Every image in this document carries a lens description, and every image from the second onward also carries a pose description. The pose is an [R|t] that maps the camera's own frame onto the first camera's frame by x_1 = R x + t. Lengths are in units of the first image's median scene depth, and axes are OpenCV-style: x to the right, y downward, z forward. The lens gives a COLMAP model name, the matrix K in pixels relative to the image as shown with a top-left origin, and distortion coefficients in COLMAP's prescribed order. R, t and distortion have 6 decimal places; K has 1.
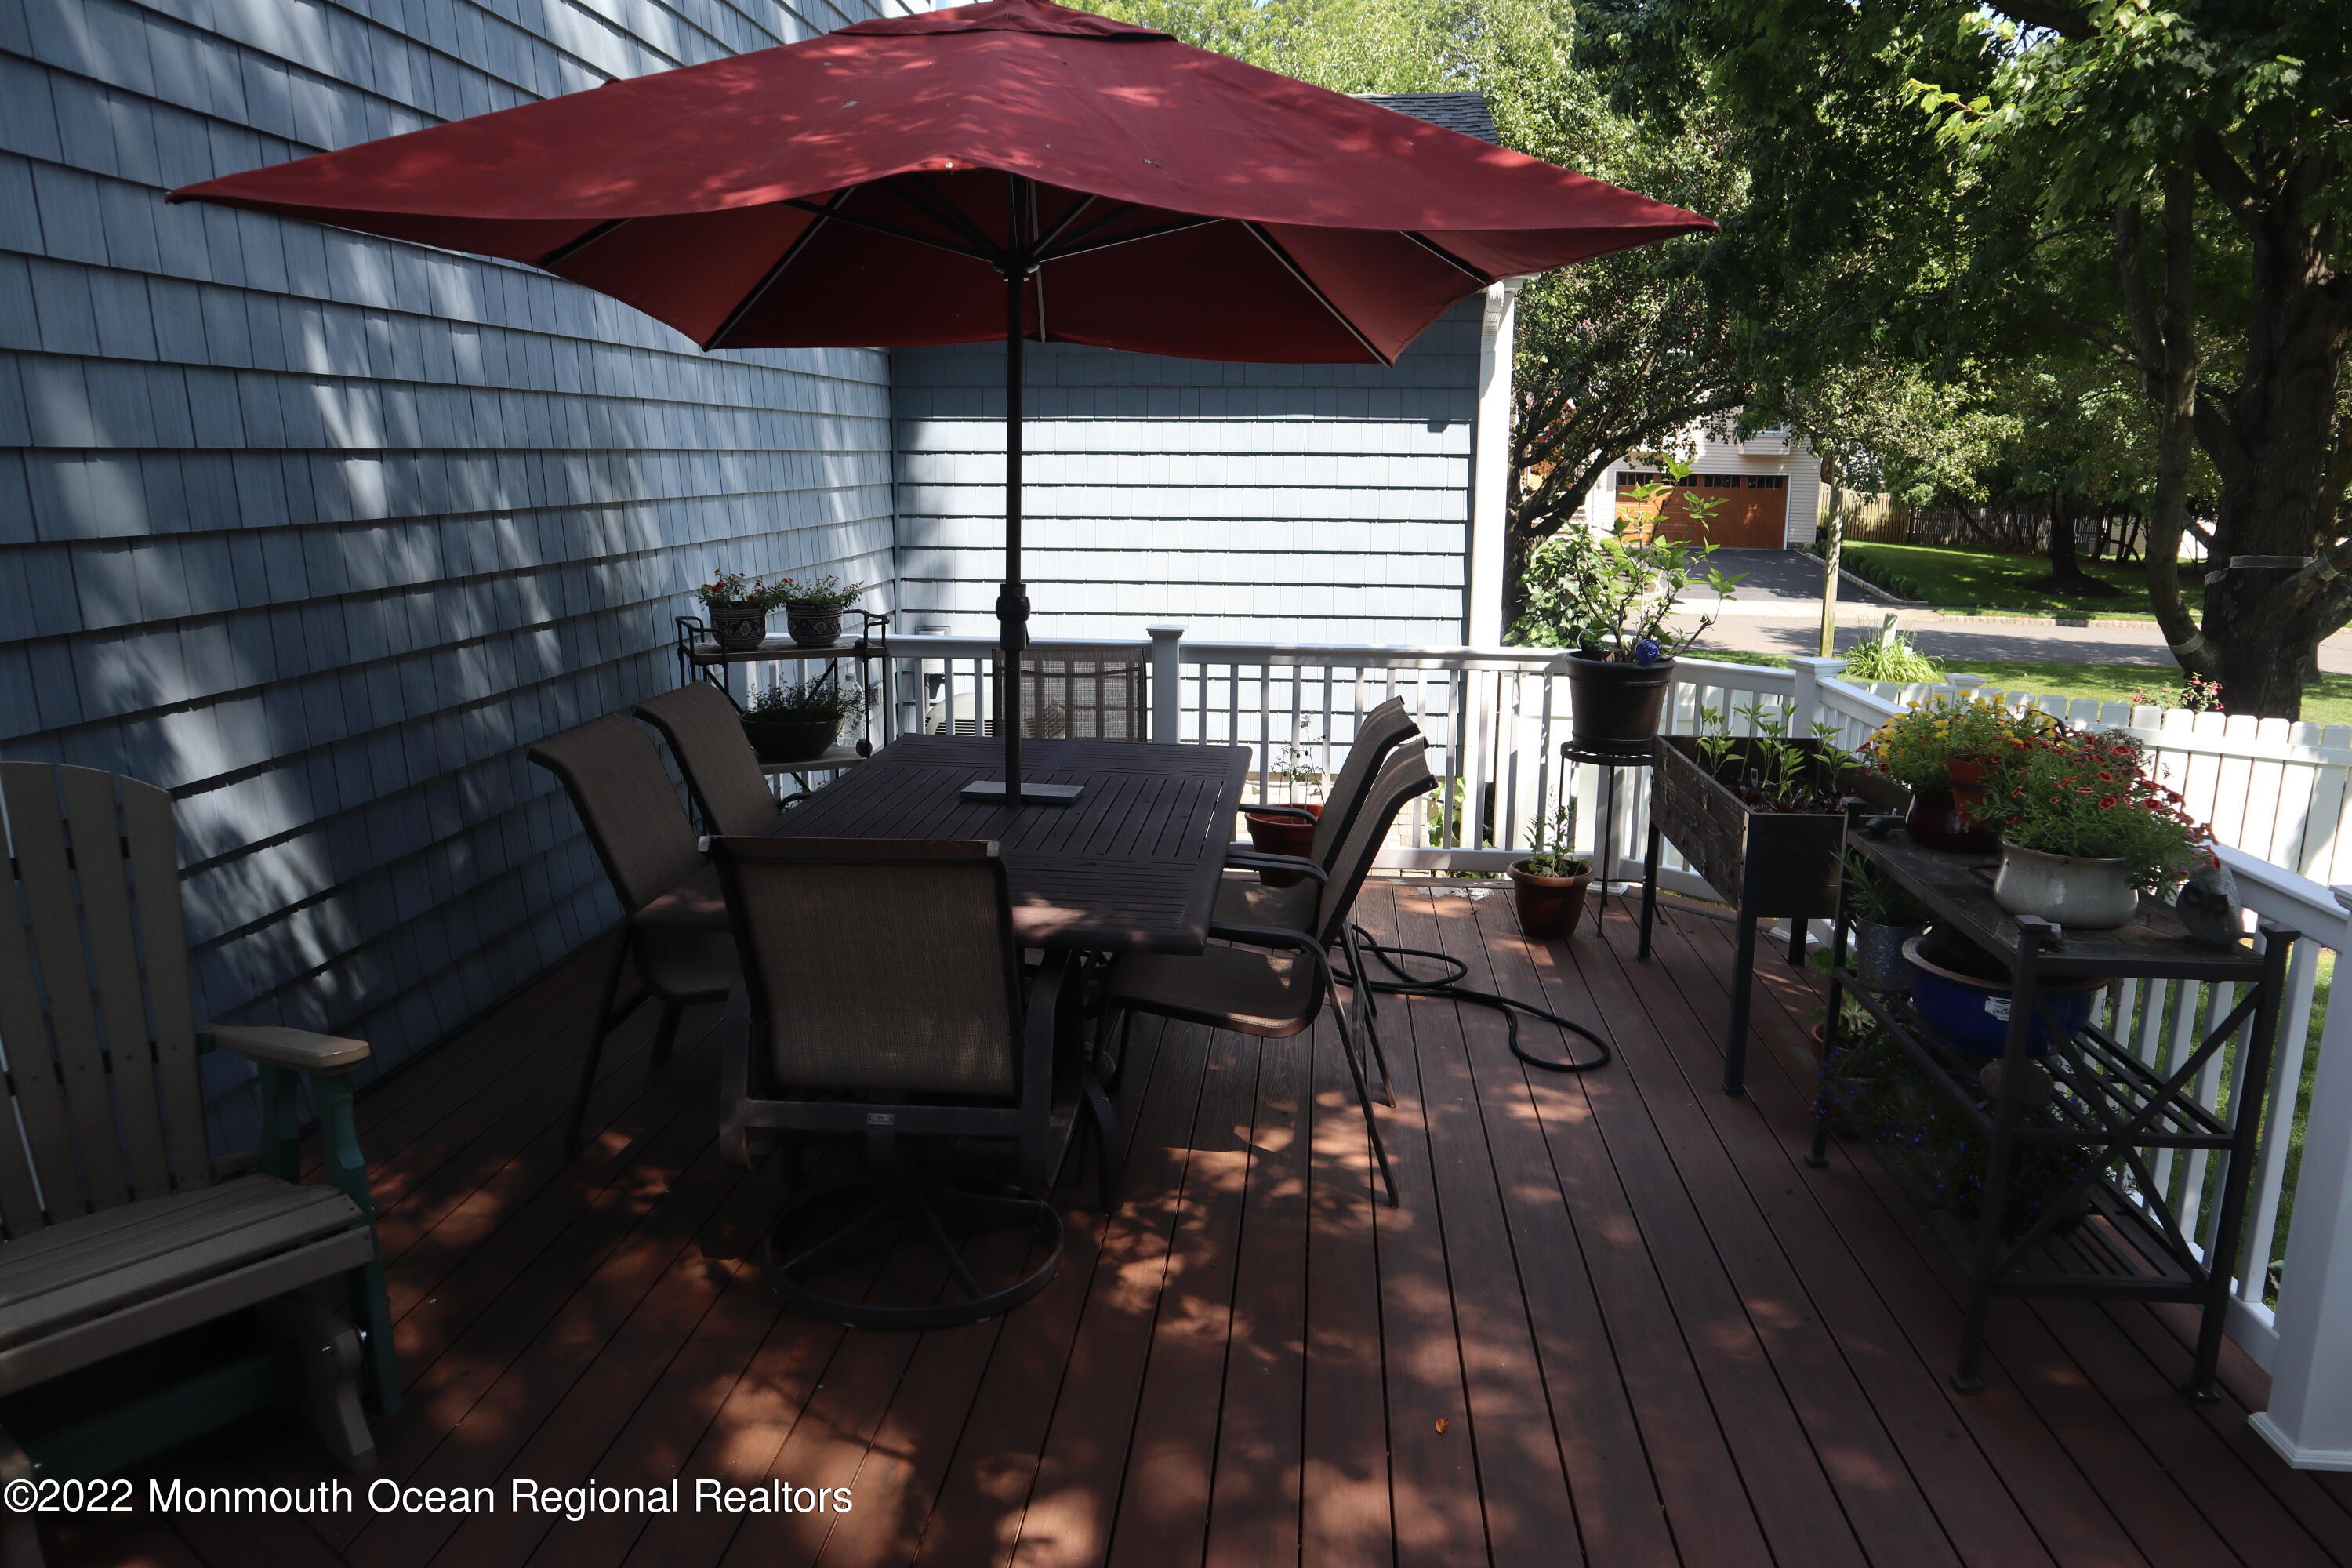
lens RADIAL K [[1662.6, 0, 1181.3], [0, 1662.6, 790.1], [0, 0, 1]] dist [-0.066400, 0.008309]
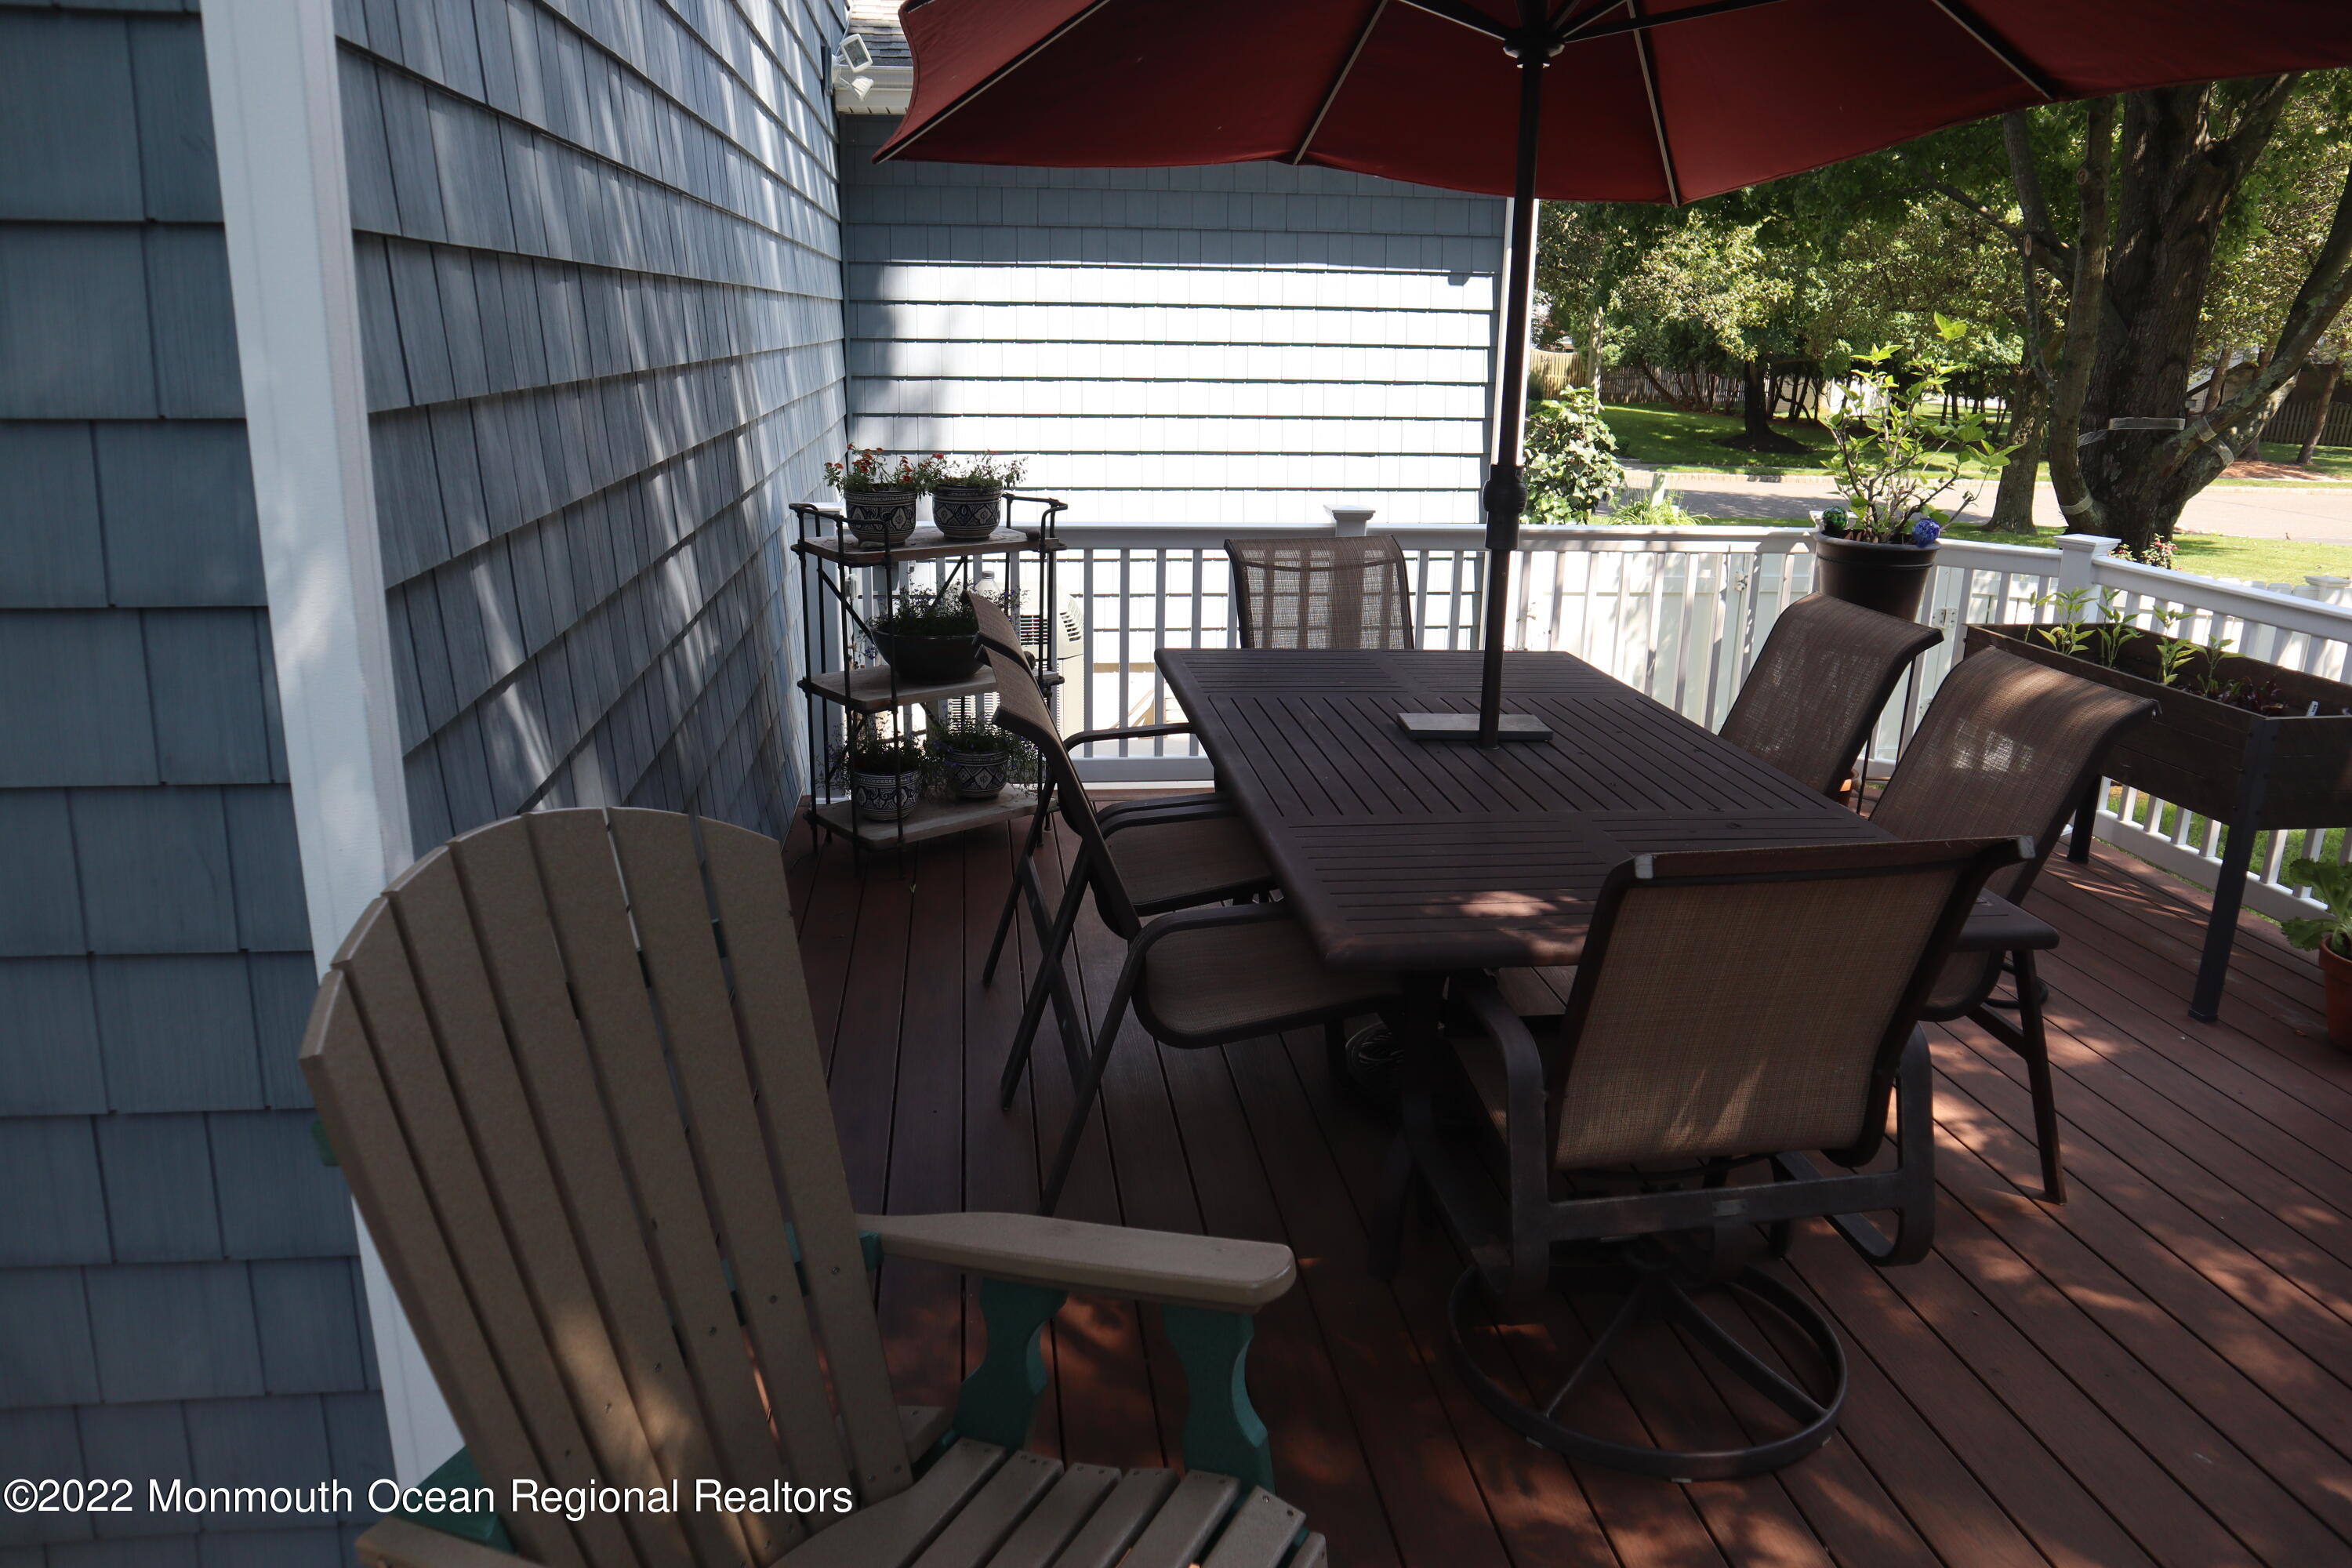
lens RADIAL K [[1662.6, 0, 1172.7], [0, 1662.6, 782.4], [0, 0, 1]] dist [-0.066400, 0.008309]
pose [[0.976942, -0.050498, 0.207449, -0.202850], [0.034468, 0.996185, 0.080170, -0.020324], [-0.210706, -0.071171, 0.974955, 0.121367]]
